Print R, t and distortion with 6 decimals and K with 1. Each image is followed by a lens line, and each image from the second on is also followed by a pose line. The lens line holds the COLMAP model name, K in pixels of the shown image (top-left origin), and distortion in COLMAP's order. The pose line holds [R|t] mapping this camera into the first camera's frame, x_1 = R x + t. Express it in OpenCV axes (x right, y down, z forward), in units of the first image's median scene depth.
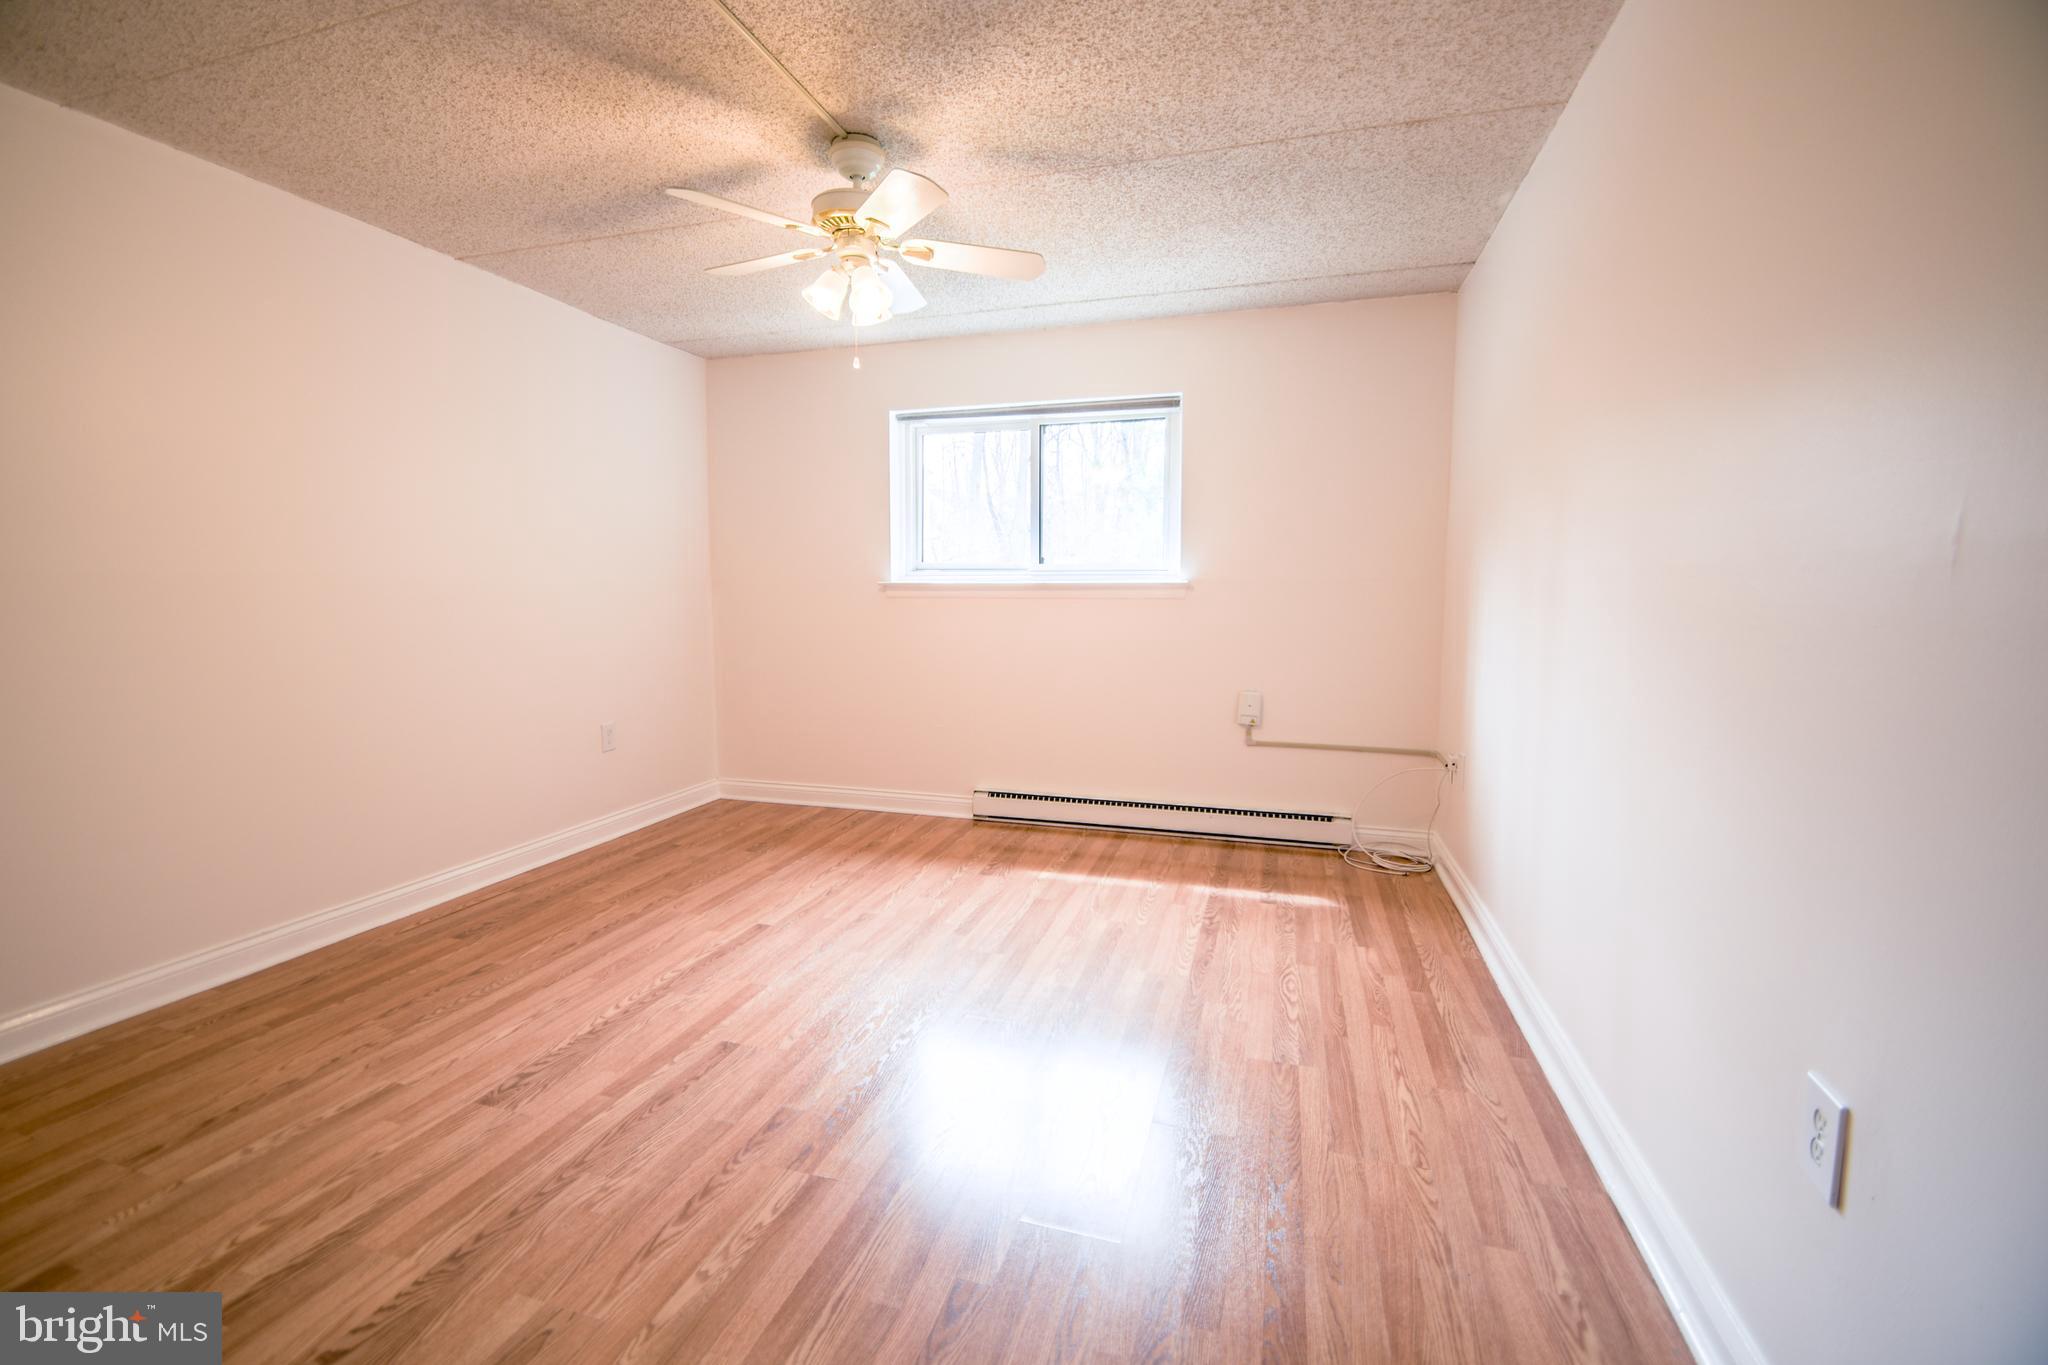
lens RADIAL K [[886.0, 0, 991.7], [0, 886.0, 671.1], [0, 0, 1]] dist [0.002513, -0.015276]
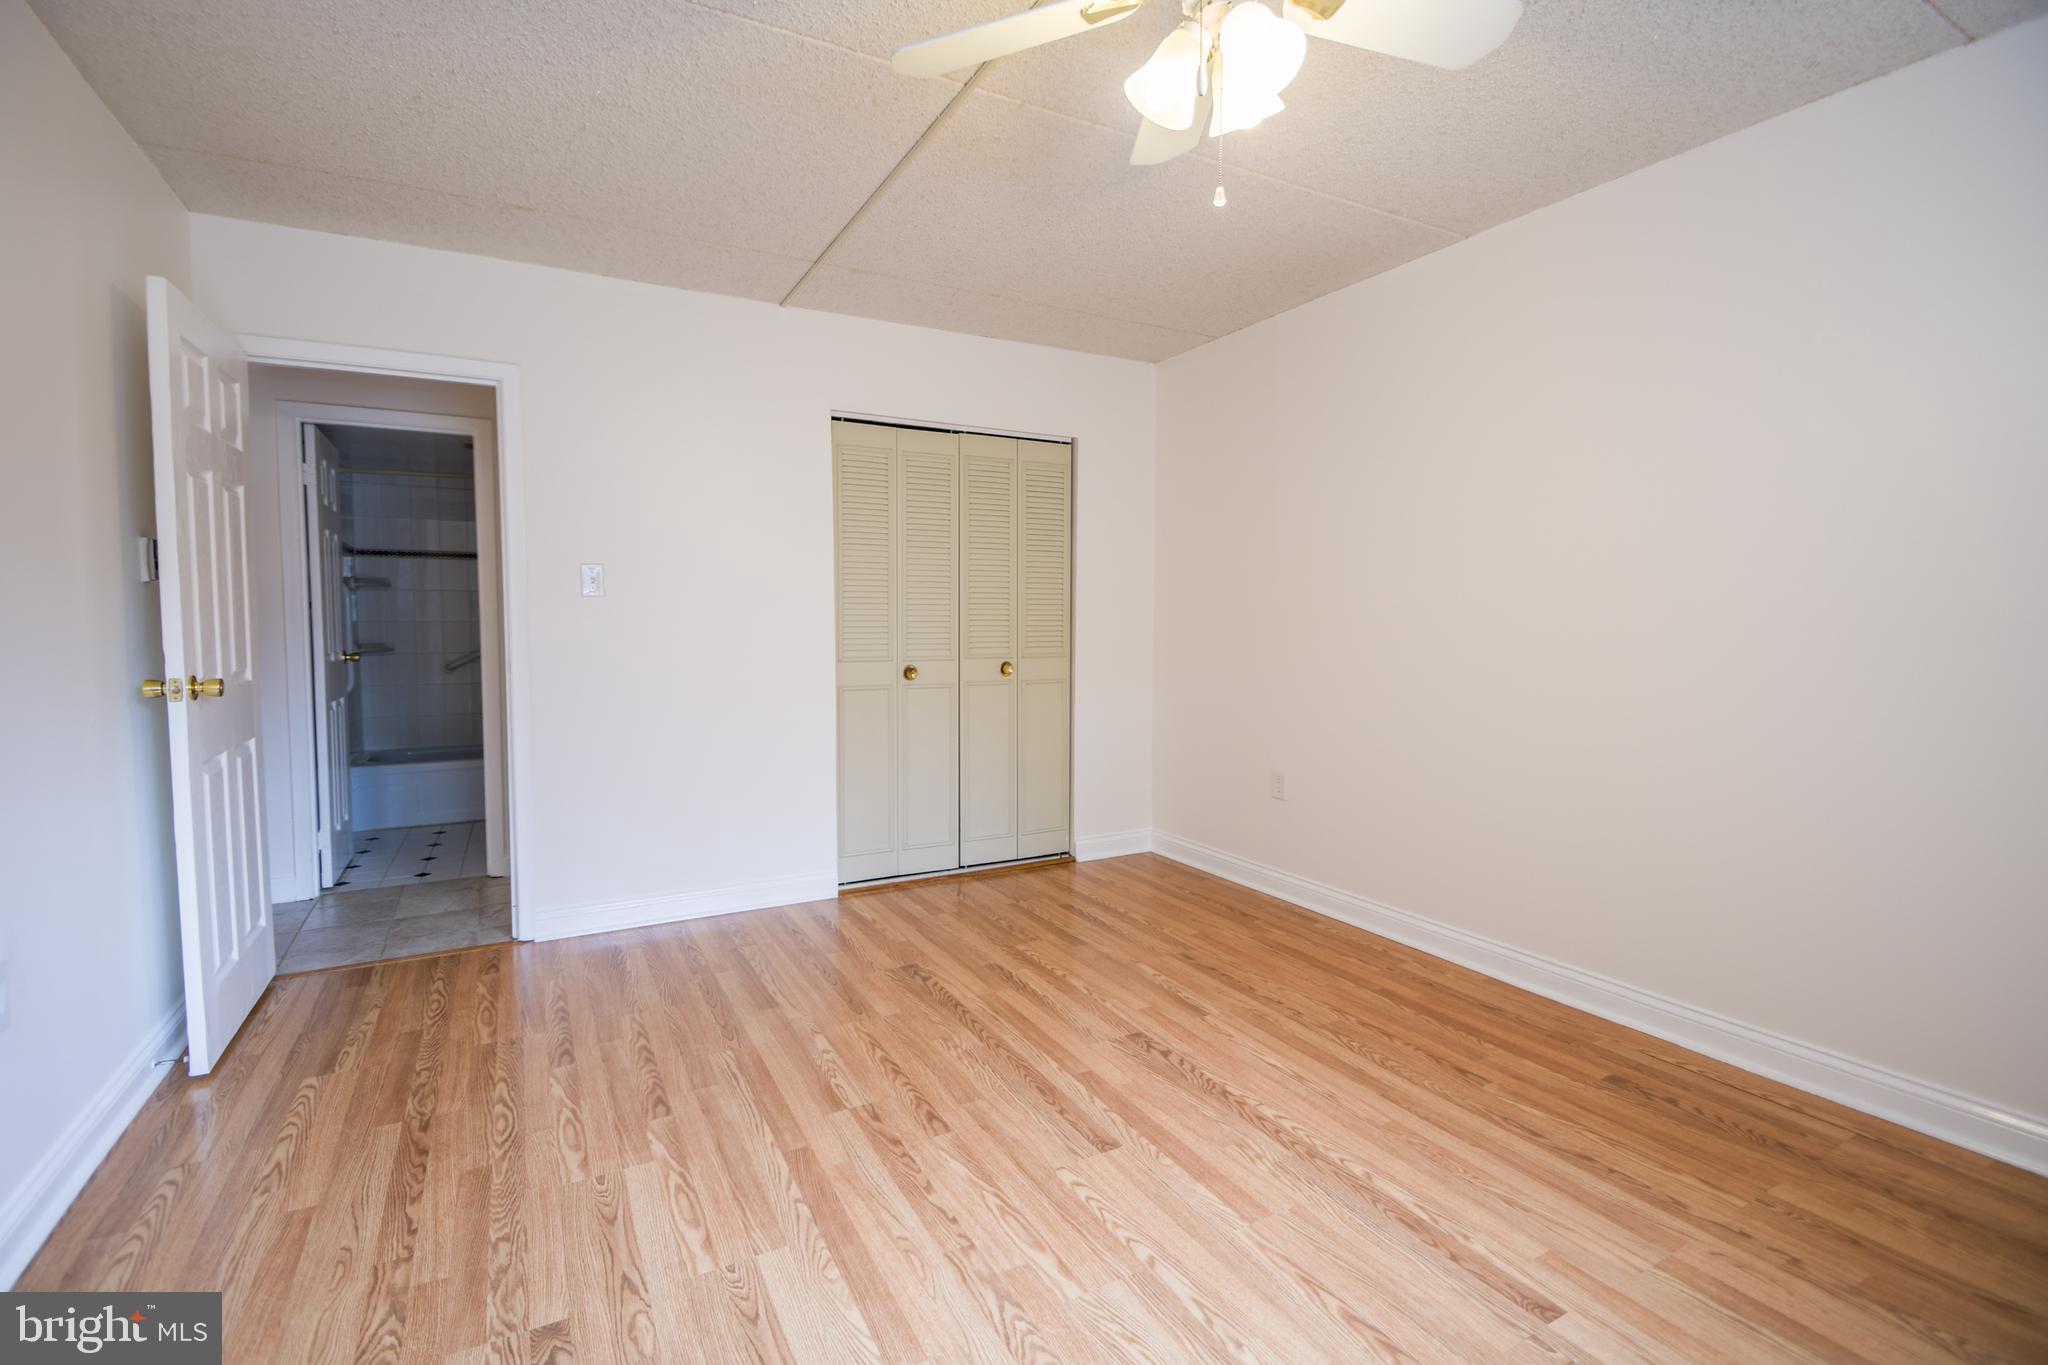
lens RADIAL K [[886.0, 0, 991.7], [0, 886.0, 671.1], [0, 0, 1]] dist [0.002513, -0.015276]
pose [[-0.692554, 0.042938, -0.720087, 0.356334], [-0.064346, 0.990571, 0.120952, -0.123030], [0.718490, 0.130100, -0.683261, 1.352980]]
